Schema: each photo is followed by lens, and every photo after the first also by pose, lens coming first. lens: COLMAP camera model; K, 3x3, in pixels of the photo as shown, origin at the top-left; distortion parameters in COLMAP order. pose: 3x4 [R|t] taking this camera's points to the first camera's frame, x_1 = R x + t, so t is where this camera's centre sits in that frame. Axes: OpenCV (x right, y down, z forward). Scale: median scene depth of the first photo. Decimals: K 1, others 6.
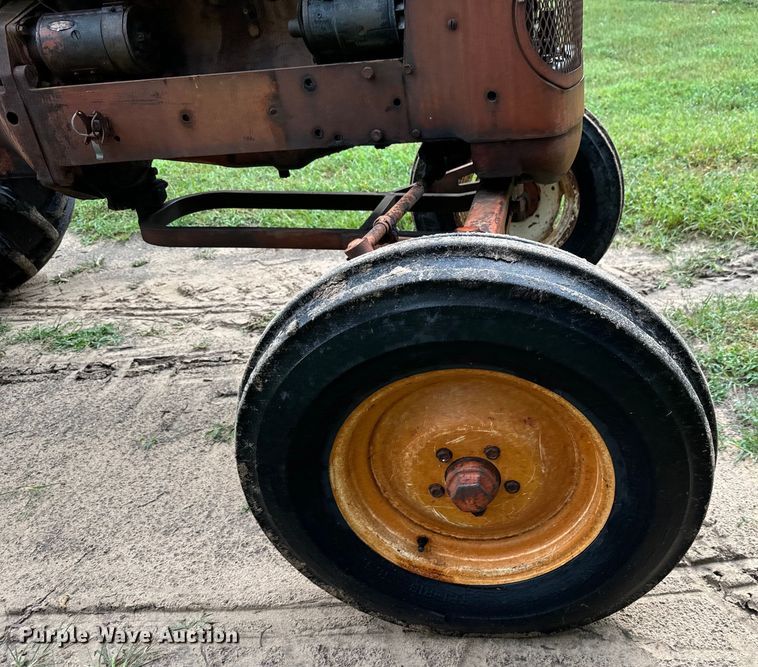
lens RADIAL K [[699.4, 0, 499.8], [0, 699.4, 376.7], [0, 0, 1]] dist [0.011560, -0.024218]
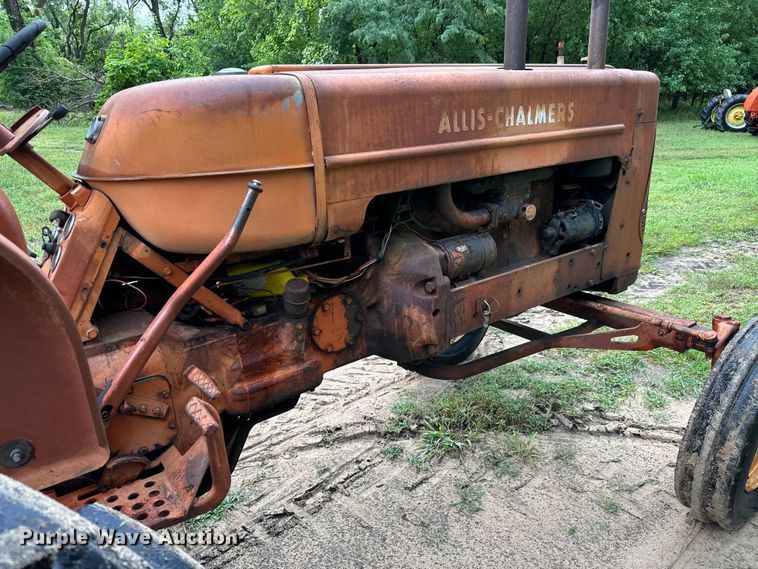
lens RADIAL K [[533.4, 0, 375.7], [0, 533.4, 286.6], [0, 0, 1]] dist [0.050322, -0.068436]
pose [[0.766453, -0.168508, 0.619802, -1.508619], [0.308726, 0.942843, -0.125439, -0.336503], [-0.563239, 0.287492, 0.774668, 0.229391]]
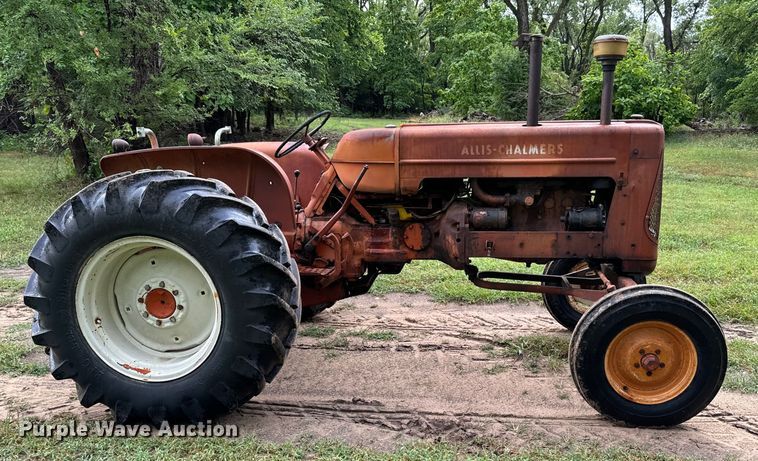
lens RADIAL K [[632.0, 0, 421.6], [0, 632.0, 249.4], [0, 0, 1]] dist [0.129854, -0.275399]
pose [[0.997551, 0.069559, -0.007355, -0.861431], [-0.068114, 0.942101, -0.328339, 0.550079], [-0.015909, 0.328036, 0.944531, -1.498177]]
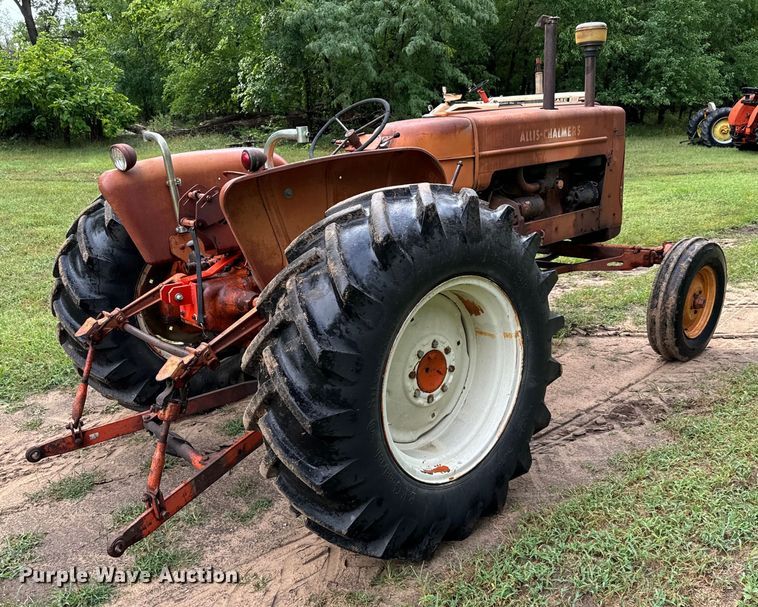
lens RADIAL K [[688.0, 0, 369.5], [0, 688.0, 301.6], [0, 0, 1]] dist [0.142125, -0.305318]
pose [[0.701045, -0.147871, 0.697617, -3.131373], [0.356914, 0.919677, -0.163729, 0.105842], [-0.617372, 0.363771, 0.697512, -0.437367]]
